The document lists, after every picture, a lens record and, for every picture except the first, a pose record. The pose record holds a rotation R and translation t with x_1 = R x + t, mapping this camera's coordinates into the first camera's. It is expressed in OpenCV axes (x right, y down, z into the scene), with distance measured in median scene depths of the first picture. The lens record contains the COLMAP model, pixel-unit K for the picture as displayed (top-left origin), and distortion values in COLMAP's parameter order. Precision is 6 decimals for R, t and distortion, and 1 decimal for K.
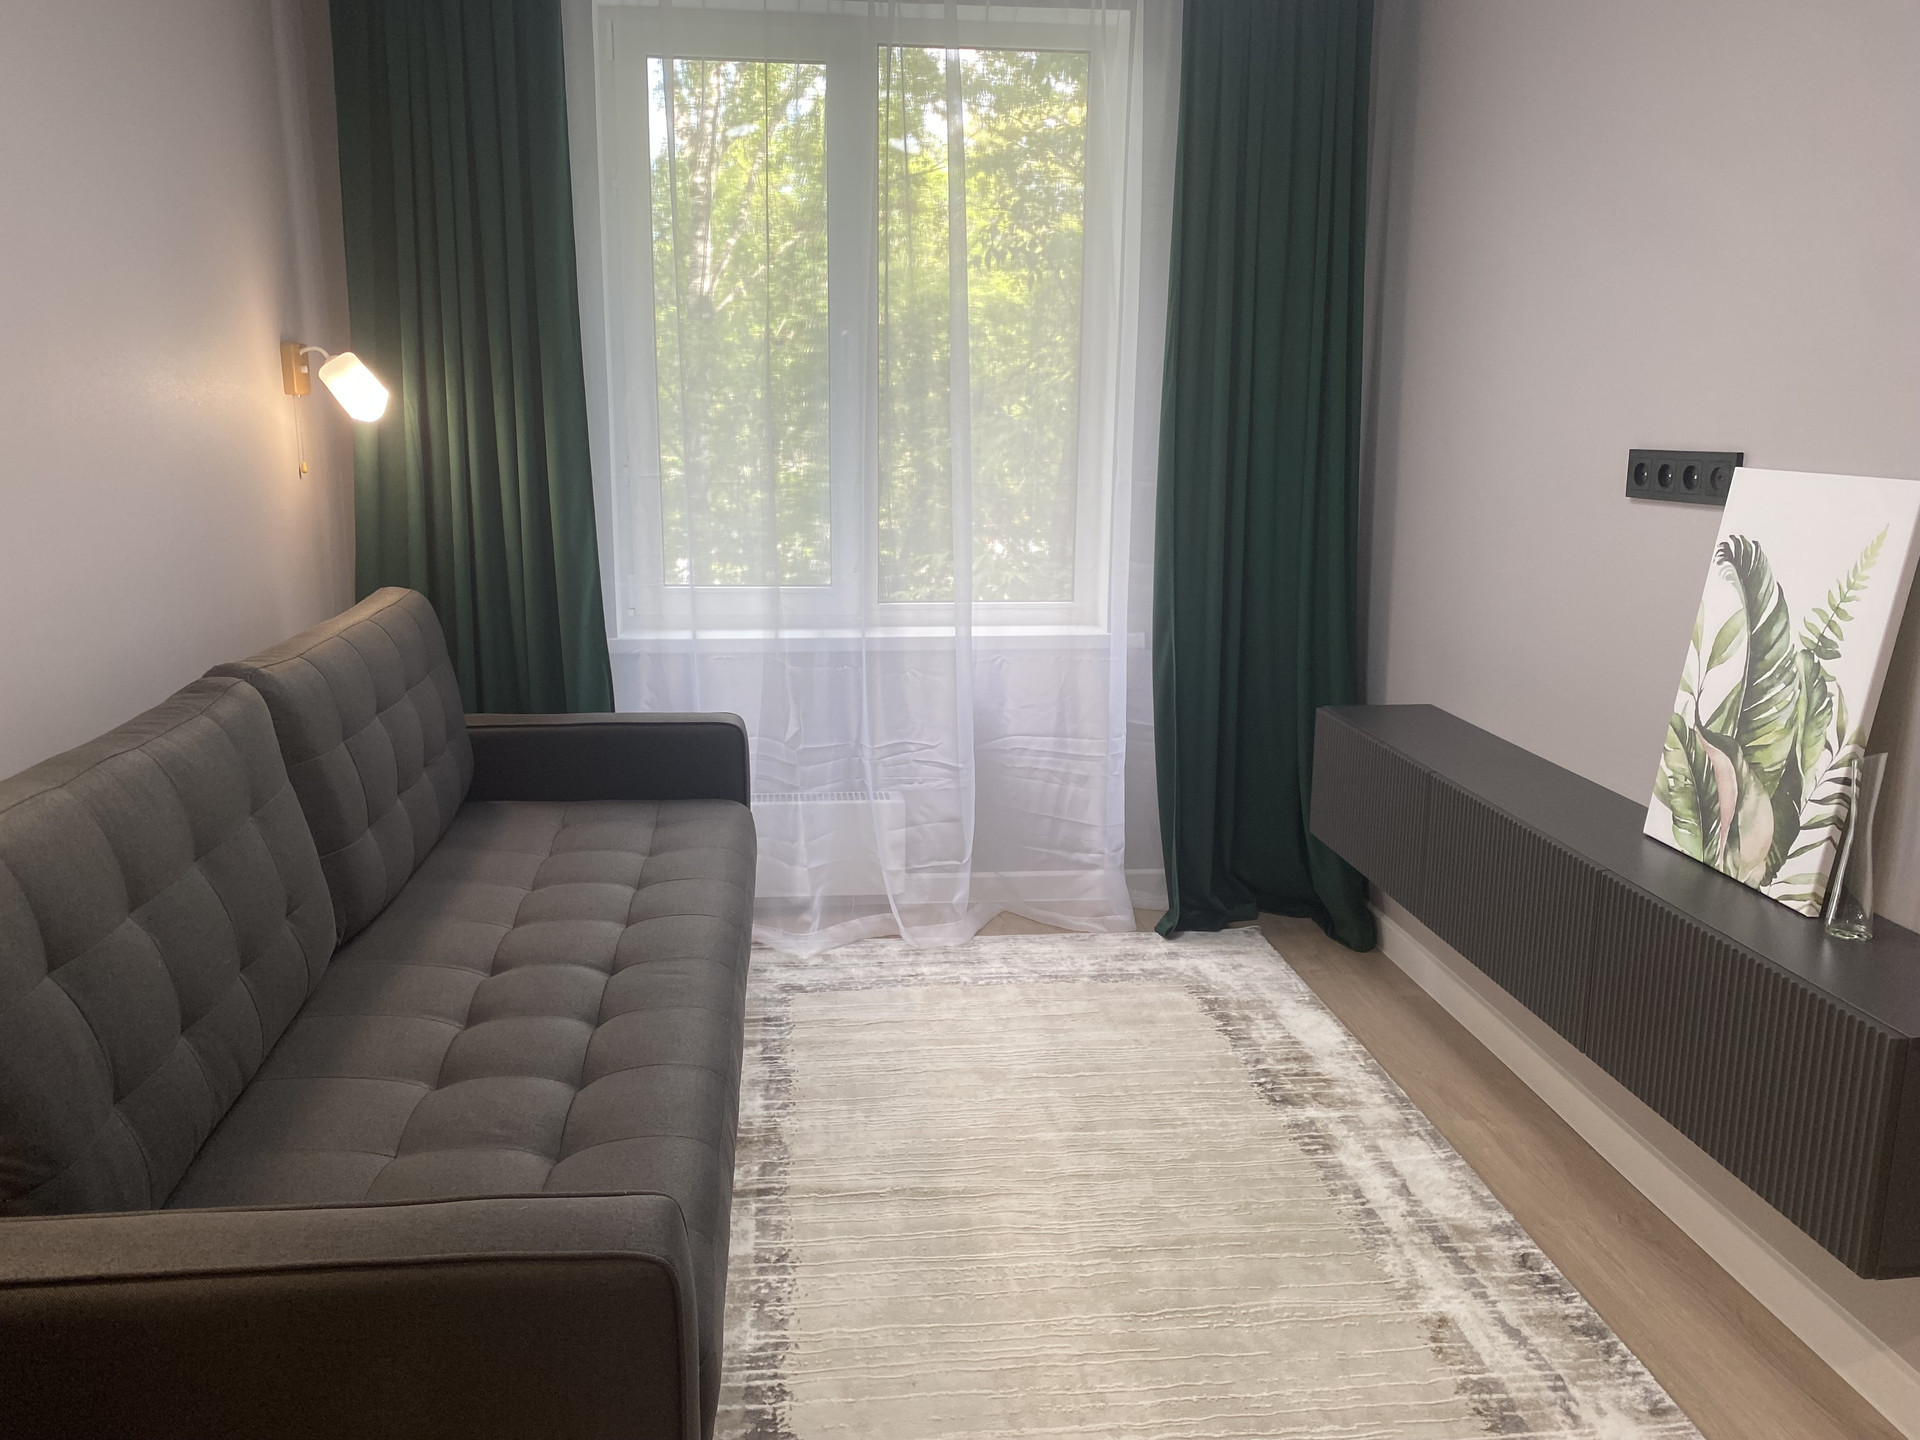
lens RADIAL K [[1454.8, 0, 950.2], [0, 1454.8, 717.7], [0, 0, 1]] dist [0.012396, -0.002667]
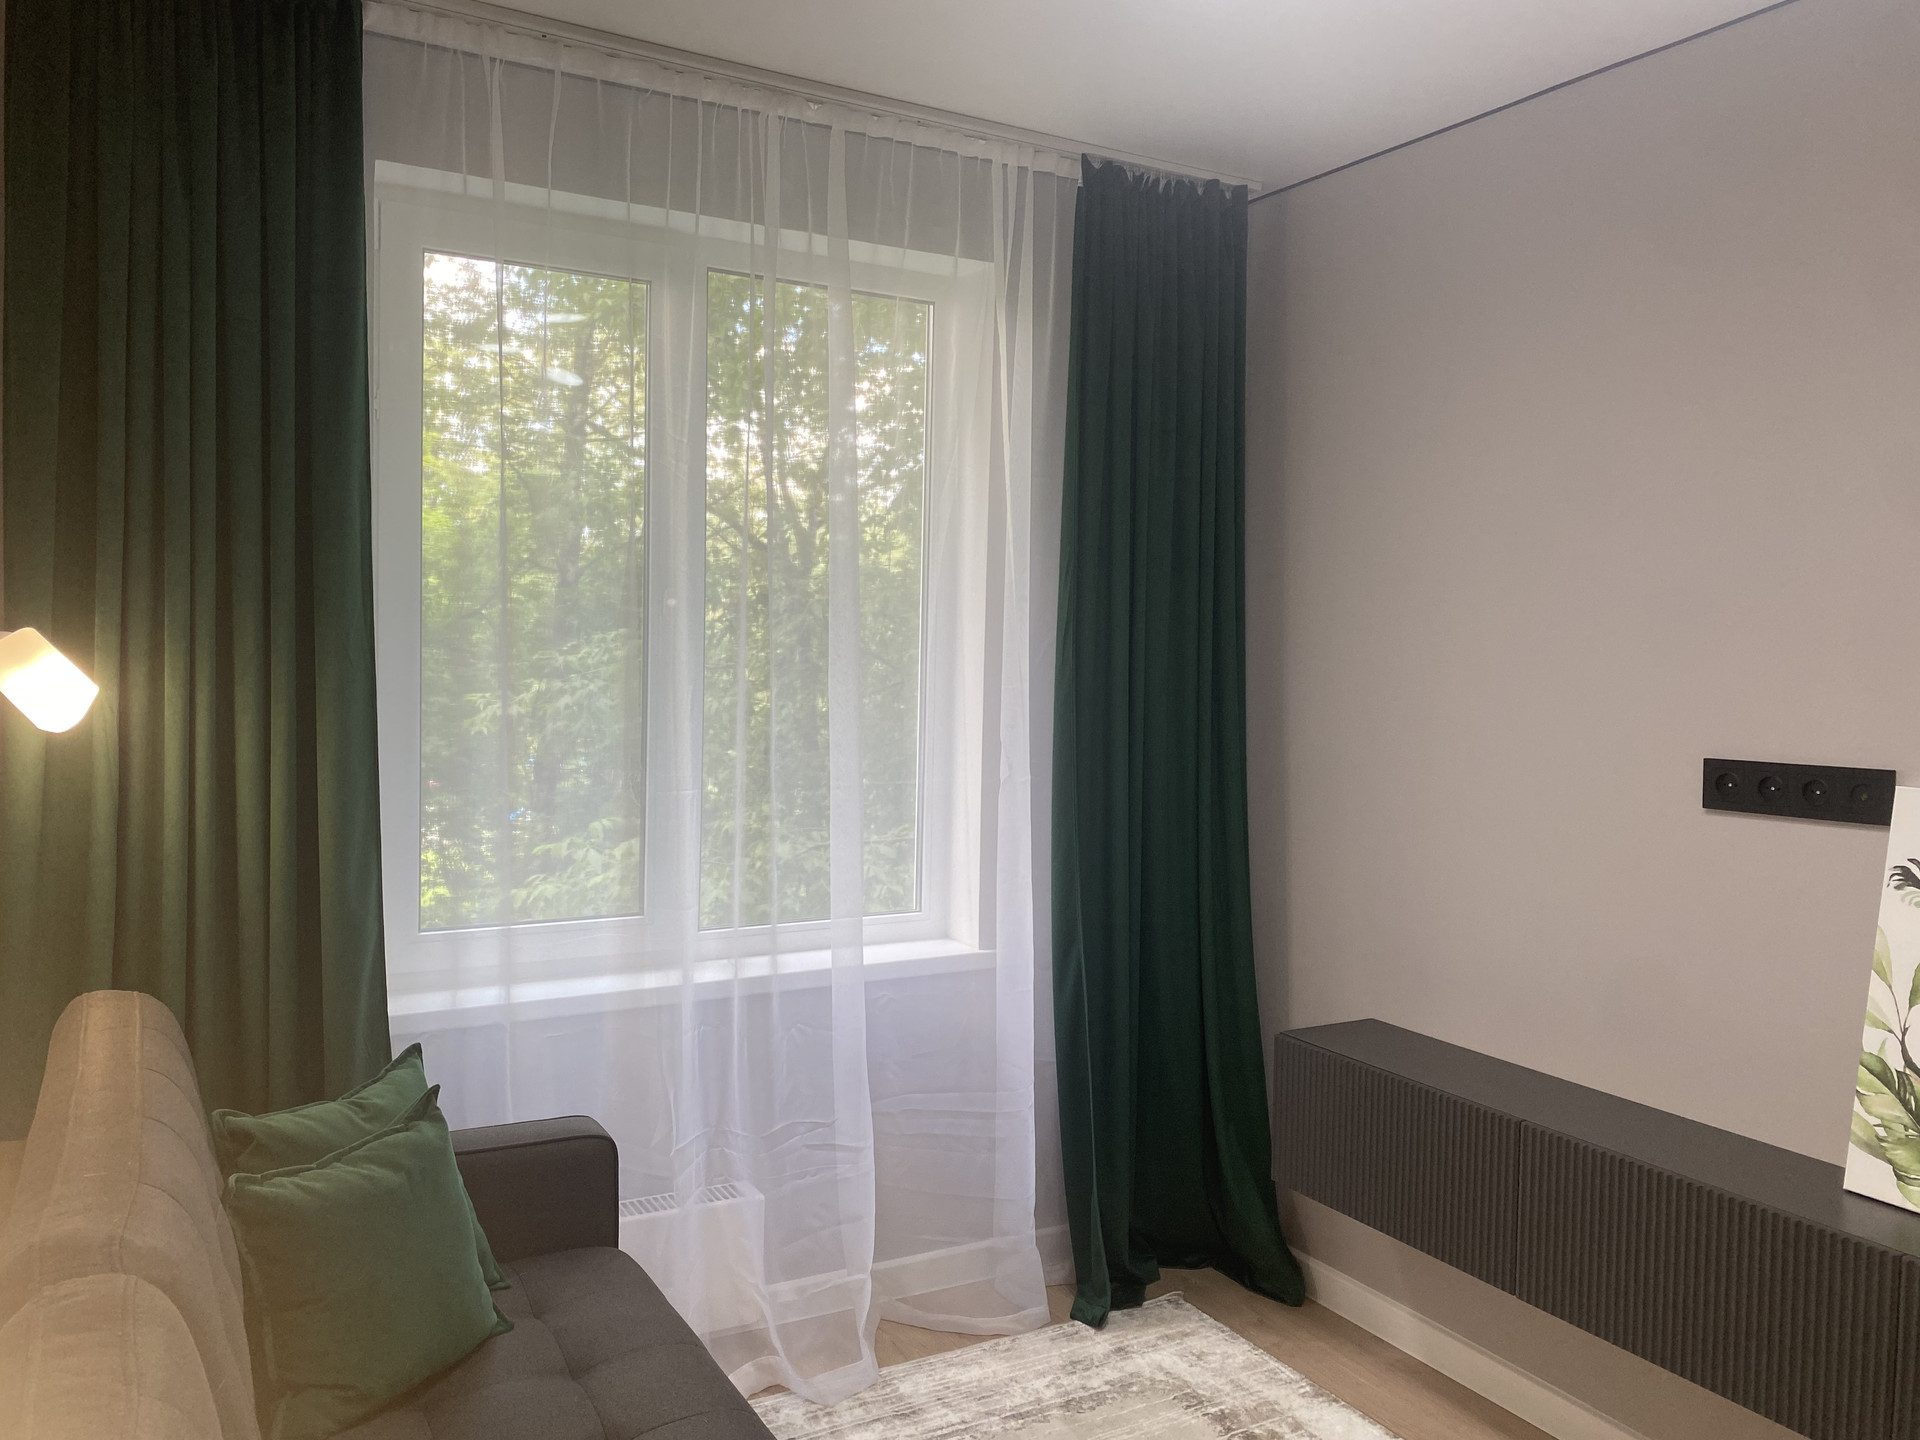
lens RADIAL K [[1454.8, 0, 950.2], [0, 1454.8, 717.7], [0, 0, 1]] dist [0.012396, -0.002667]
pose [[0.919388, -0.008907, 0.393251, -0.344785], [0.071278, 0.986966, -0.144286, -0.105222], [-0.386840, 0.160685, 0.908039, 0.315895]]
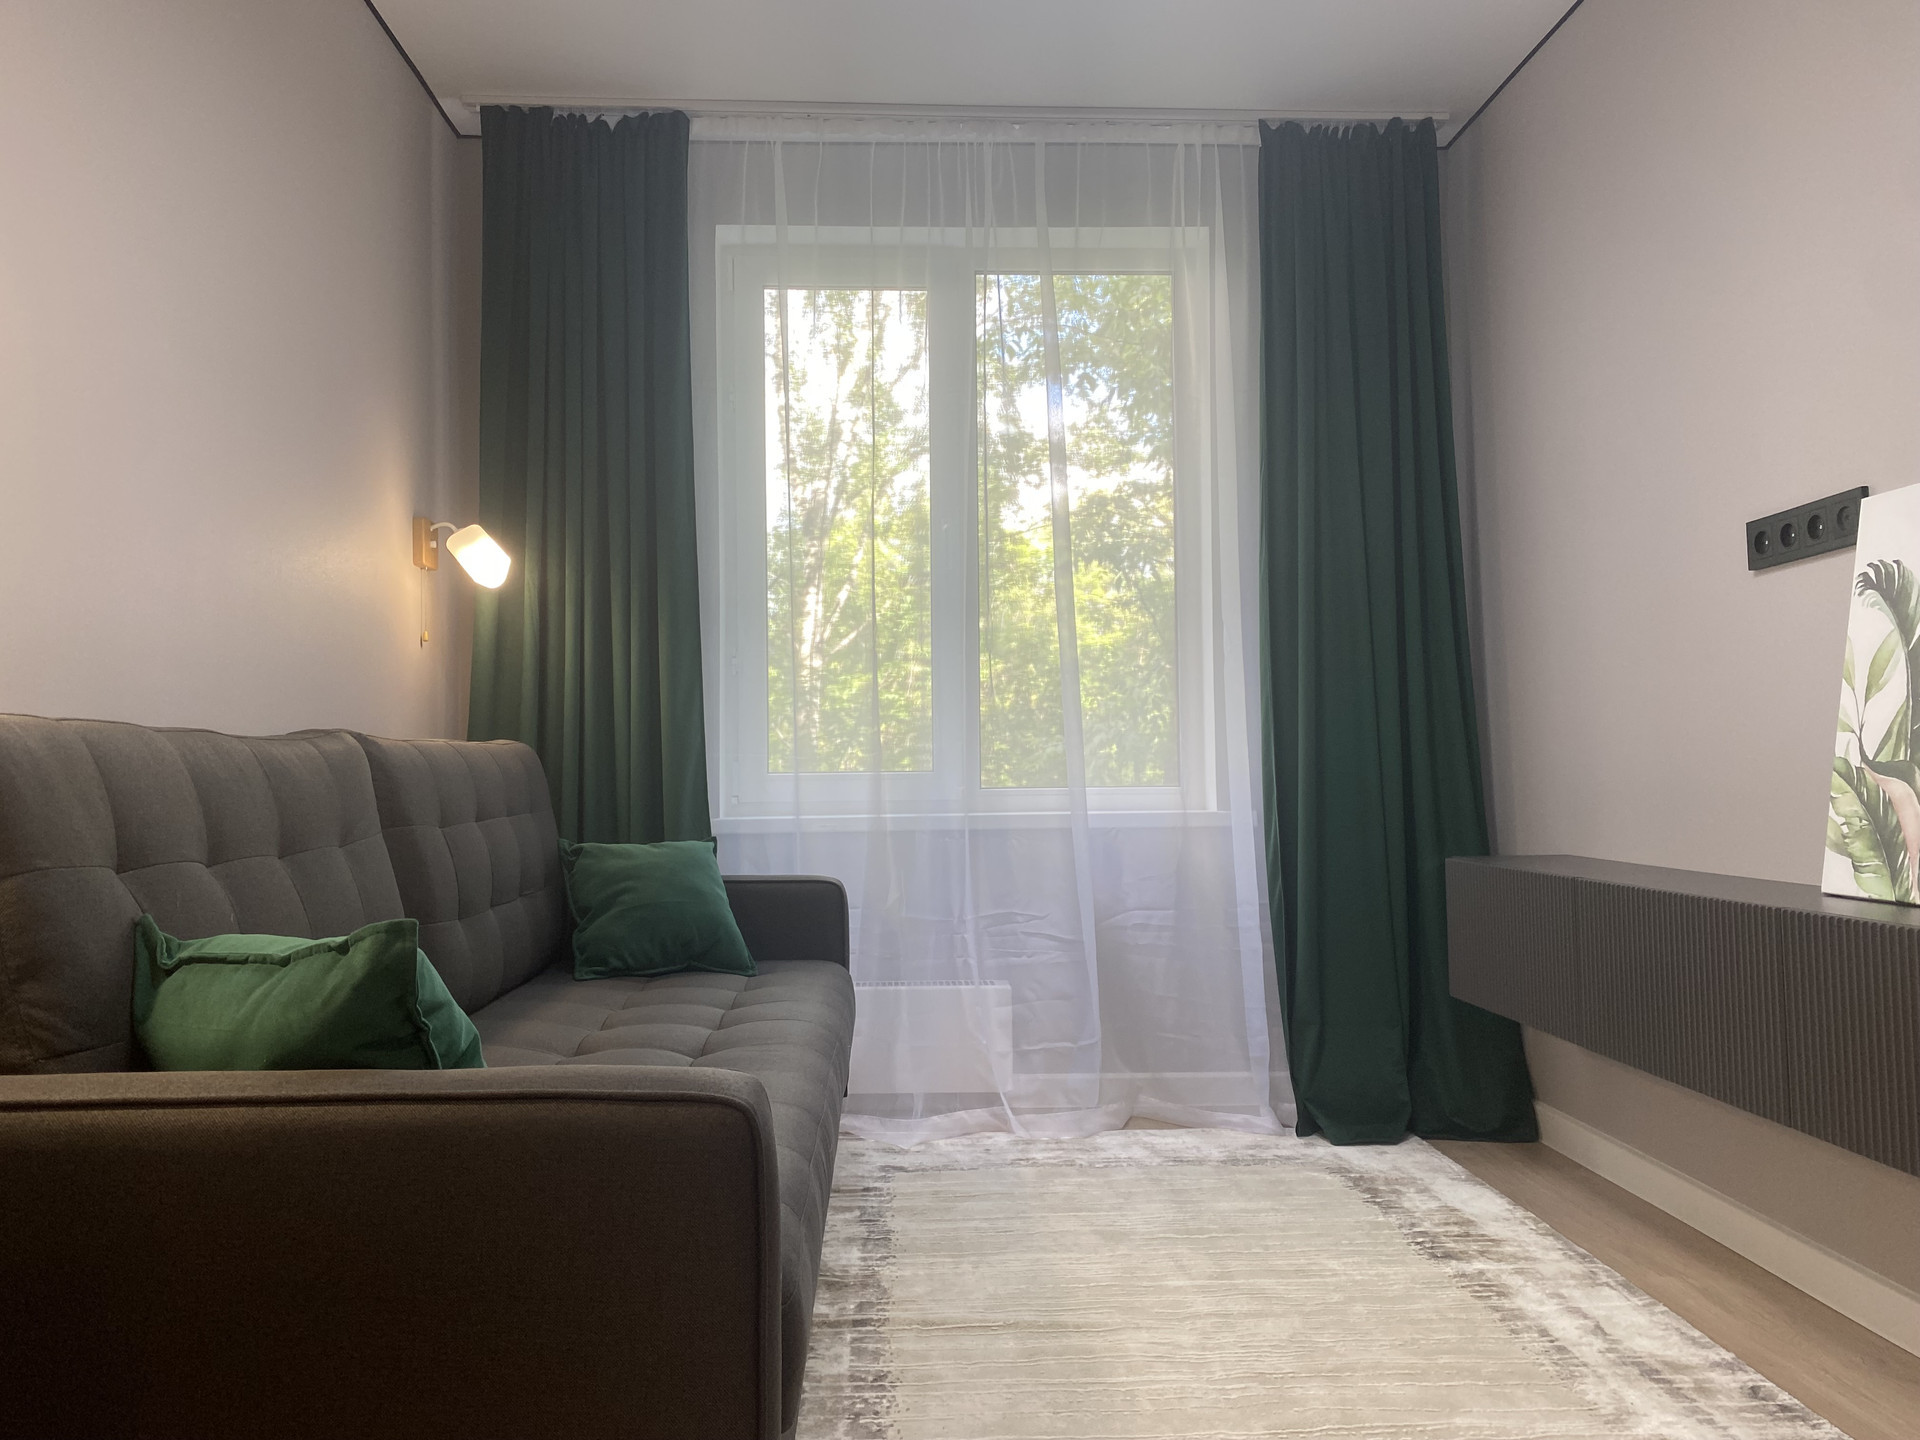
lens RADIAL K [[1455.6, 0, 958.5], [0, 1455.6, 726.0], [0, 0, 1]] dist [0.013668, -0.001014]
pose [[0.997739, -0.024375, -0.062632, -0.003091], [0.008178, 0.969018, -0.246853, 0.180114], [0.066709, 0.245783, 0.967027, 0.049083]]
